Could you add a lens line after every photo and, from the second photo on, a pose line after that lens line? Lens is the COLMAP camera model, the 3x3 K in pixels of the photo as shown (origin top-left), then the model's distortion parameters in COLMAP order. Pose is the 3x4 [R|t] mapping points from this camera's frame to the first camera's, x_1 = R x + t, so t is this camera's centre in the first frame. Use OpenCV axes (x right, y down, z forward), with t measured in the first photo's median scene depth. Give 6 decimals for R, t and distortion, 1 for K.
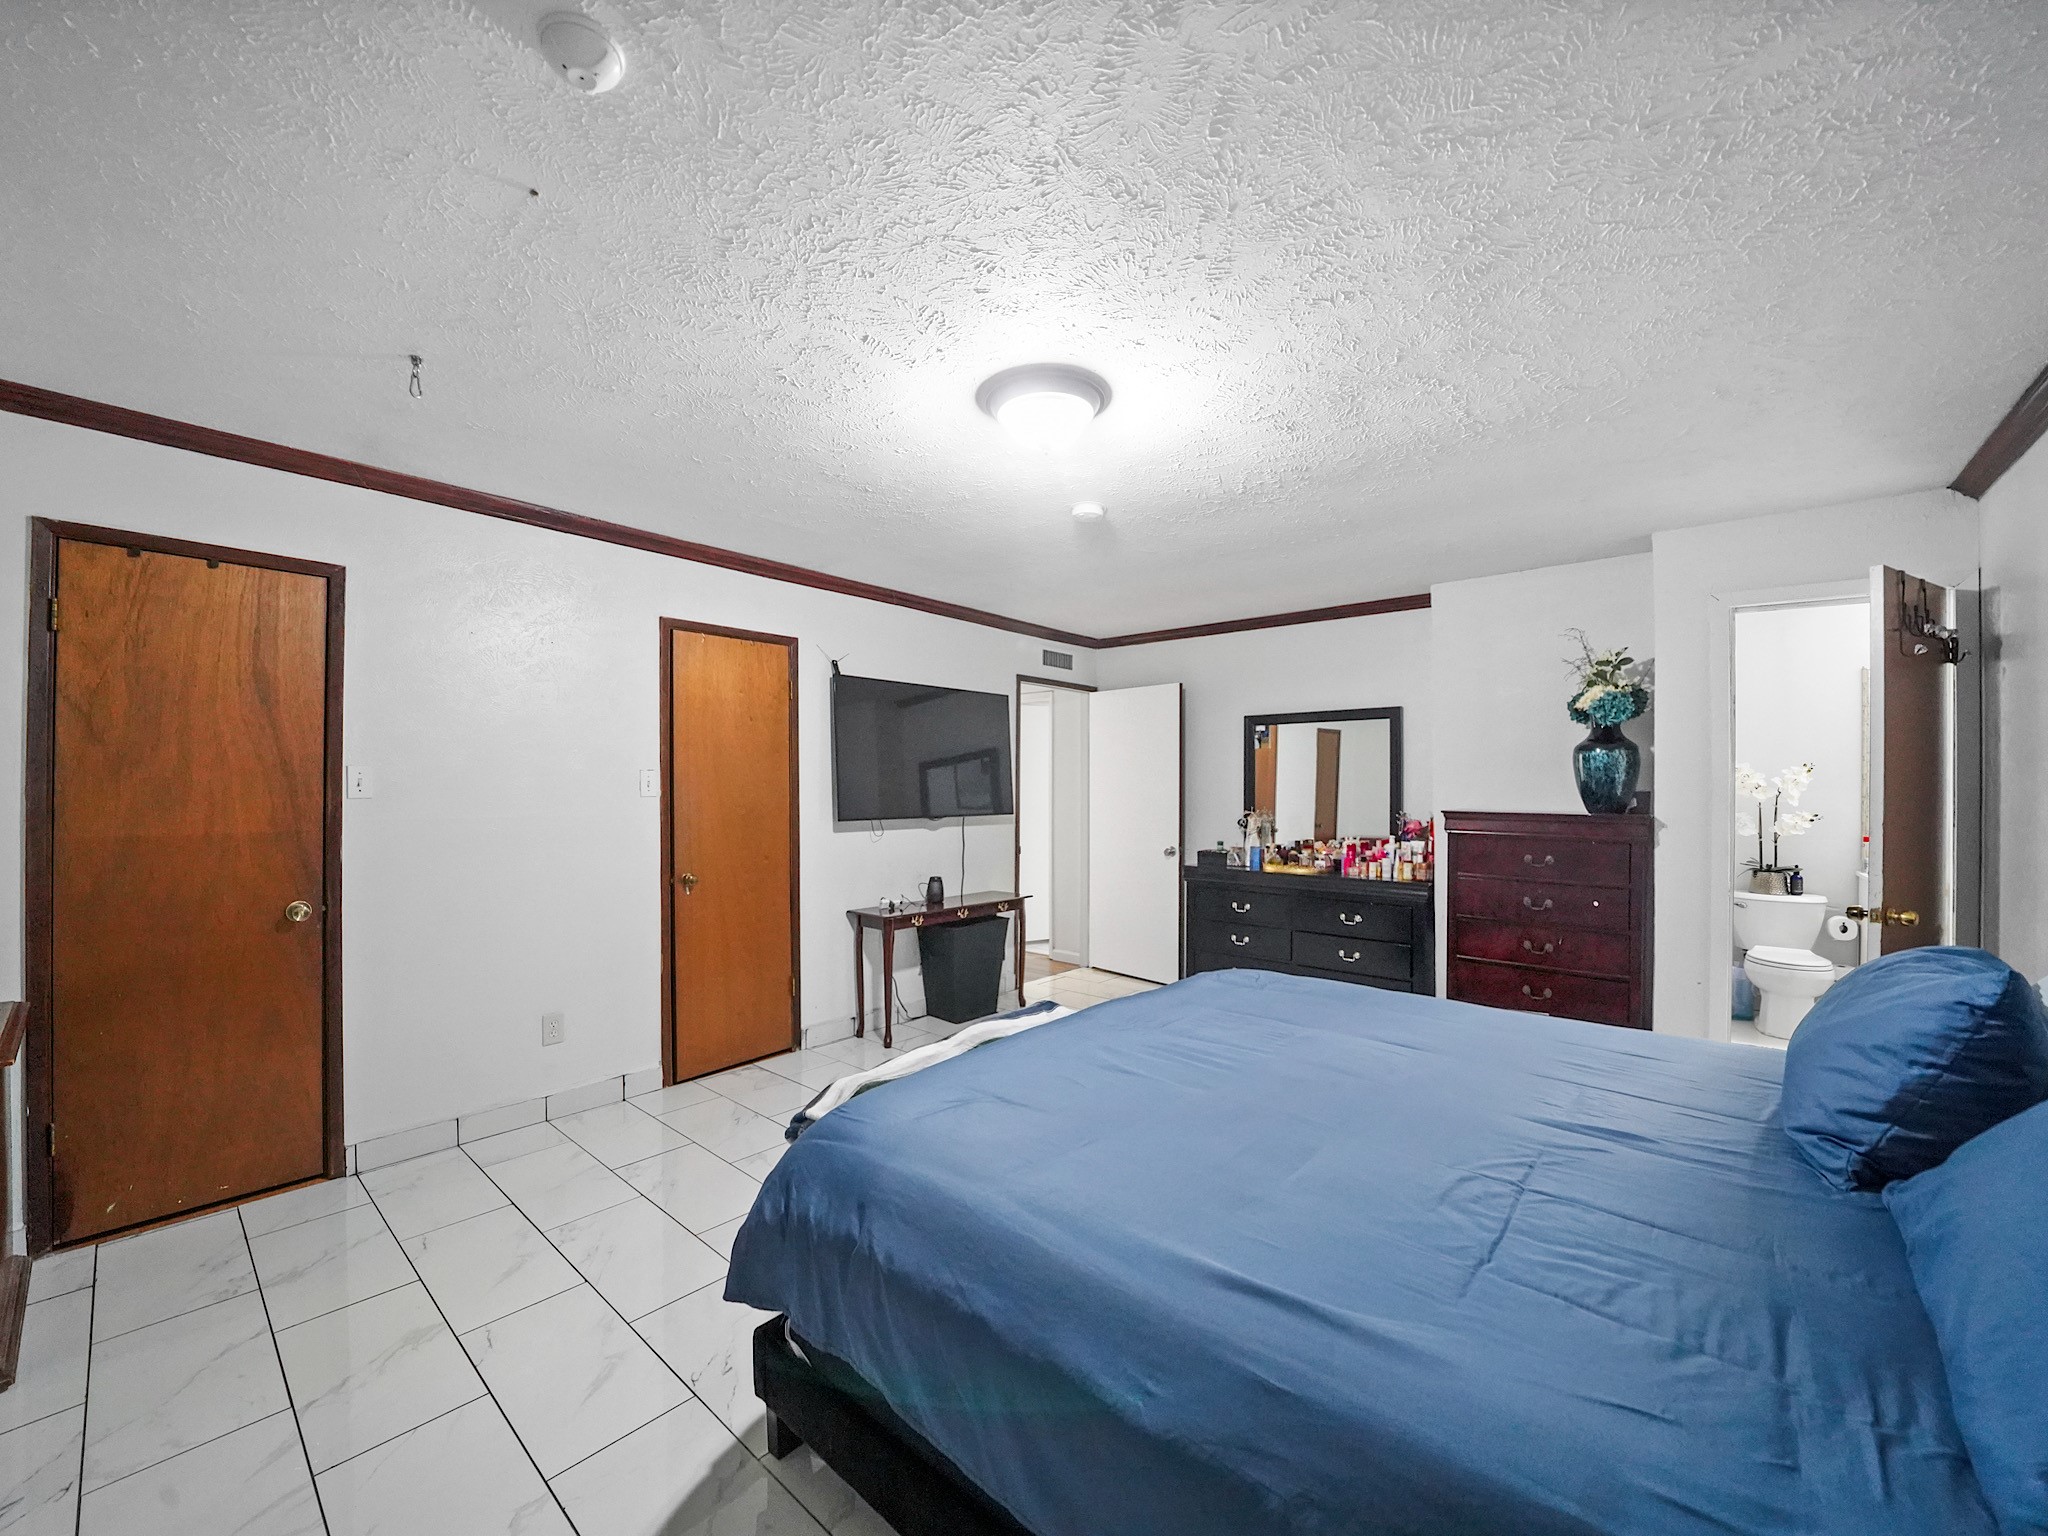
lens RADIAL K [[803.6, 0, 1020.9], [0, 803.6, 805.1], [0, 0, 1]] dist [-0.022126, 0.000273]
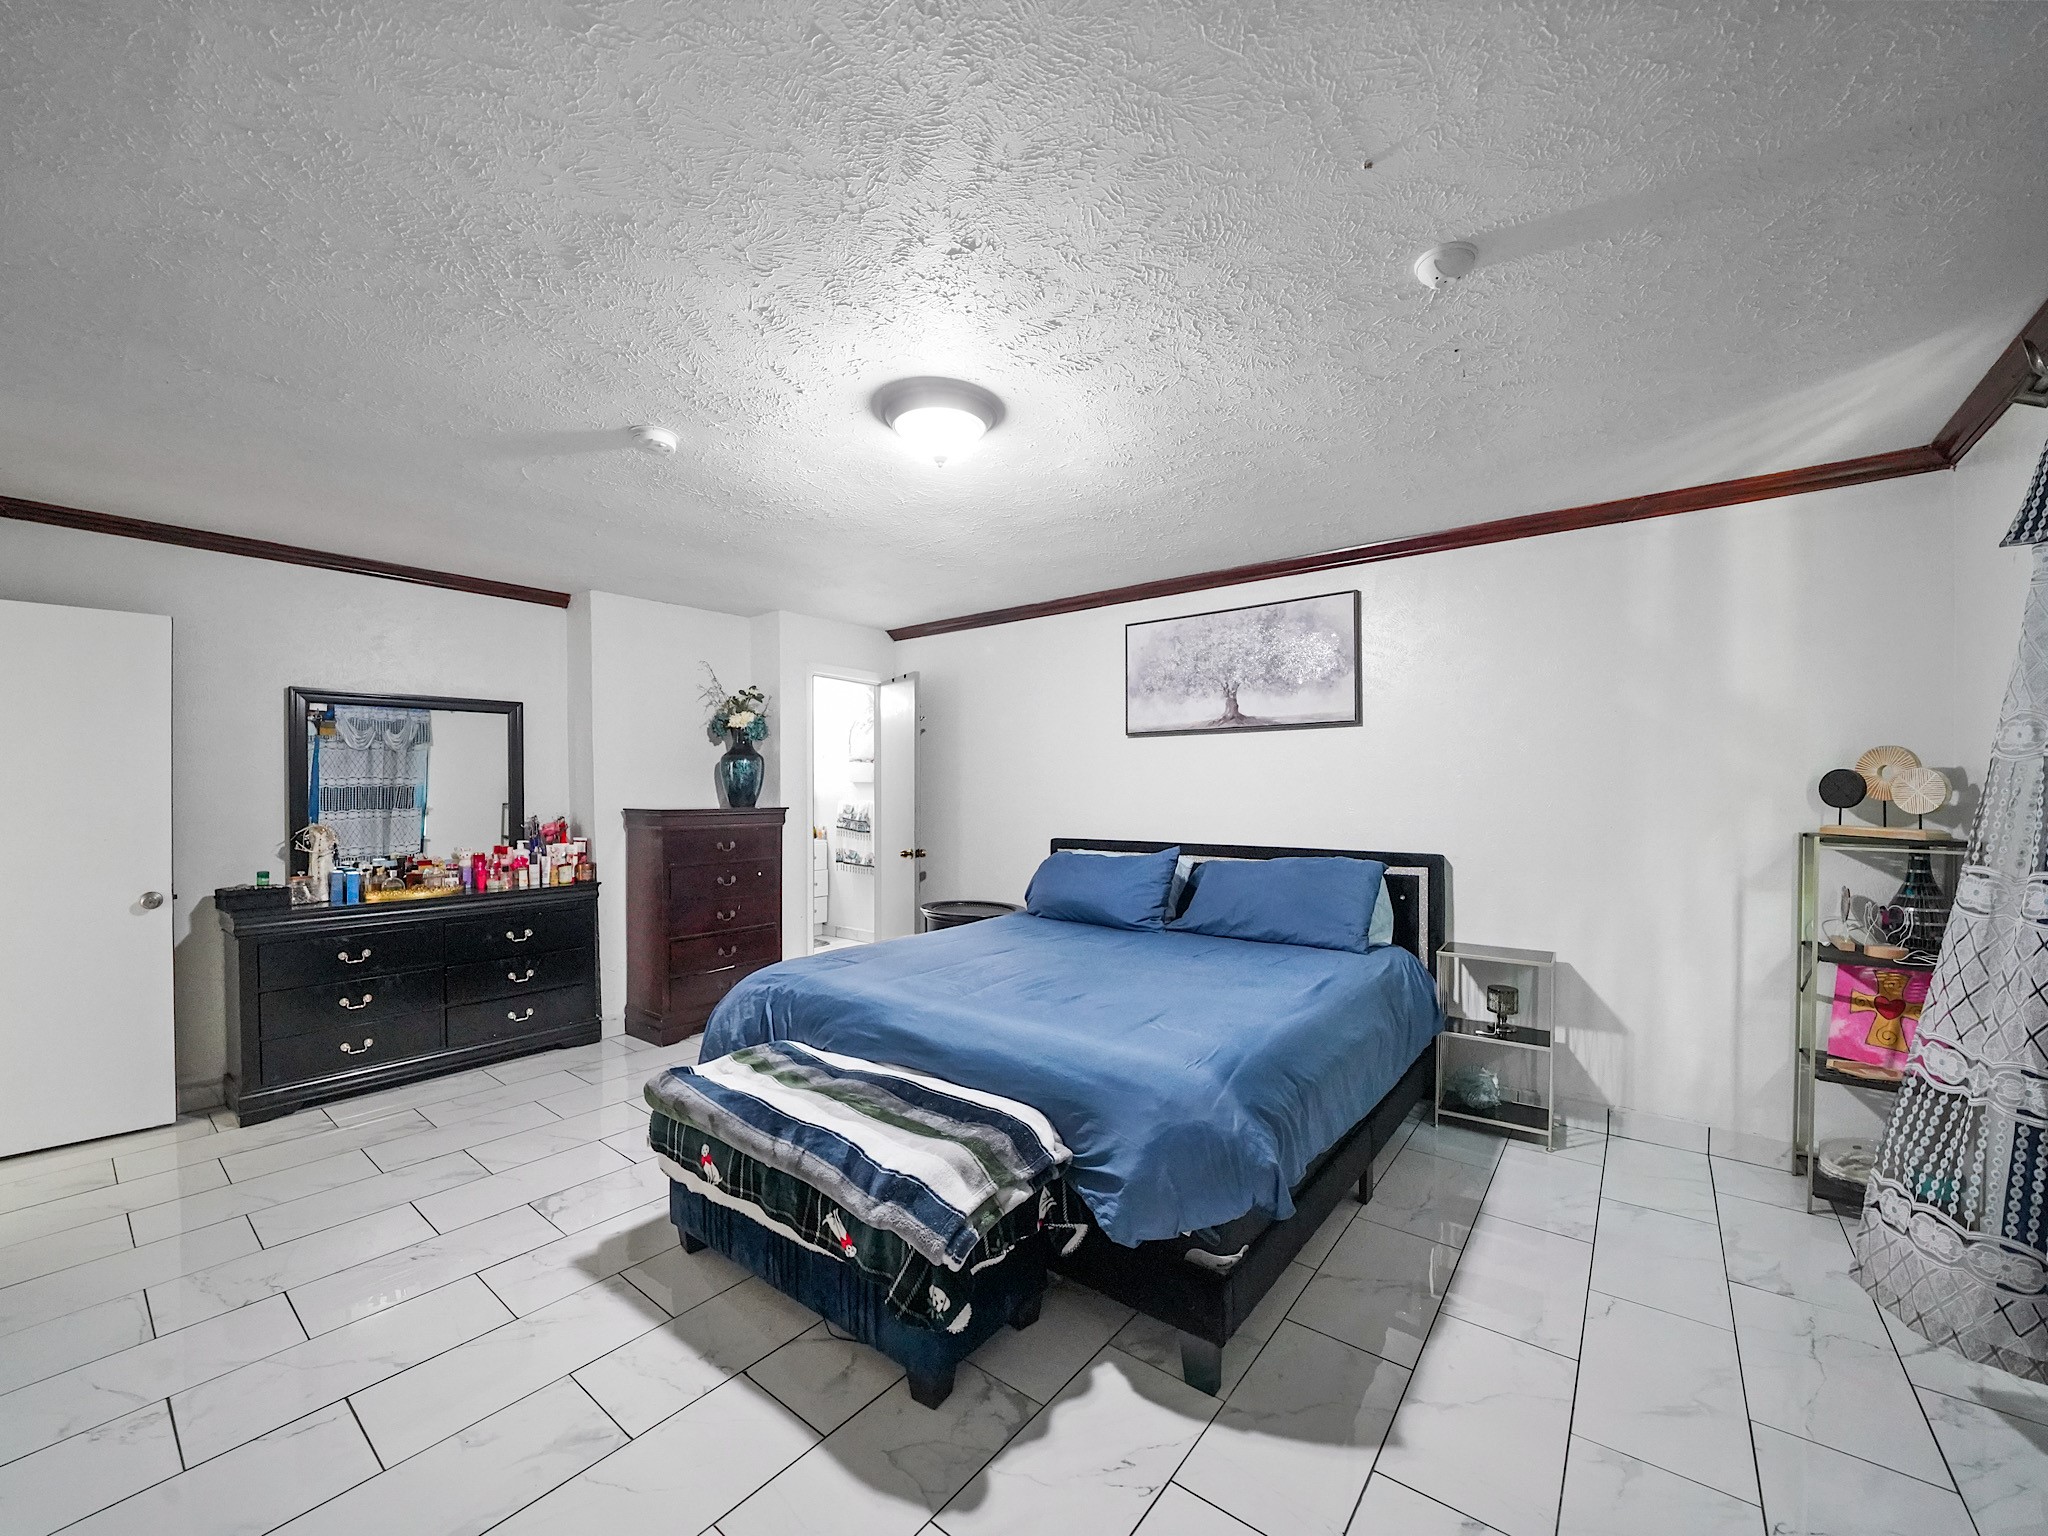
lens RADIAL K [[803.6, 0, 1020.9], [0, 803.6, 805.1], [0, 0, 1]] dist [-0.022126, 0.000273]
pose [[-0.048046, -0.022134, 0.998600, -0.493839], [0.024257, 0.999434, 0.023319, -0.010978], [-0.998551, 0.025343, -0.047482, 0.463837]]
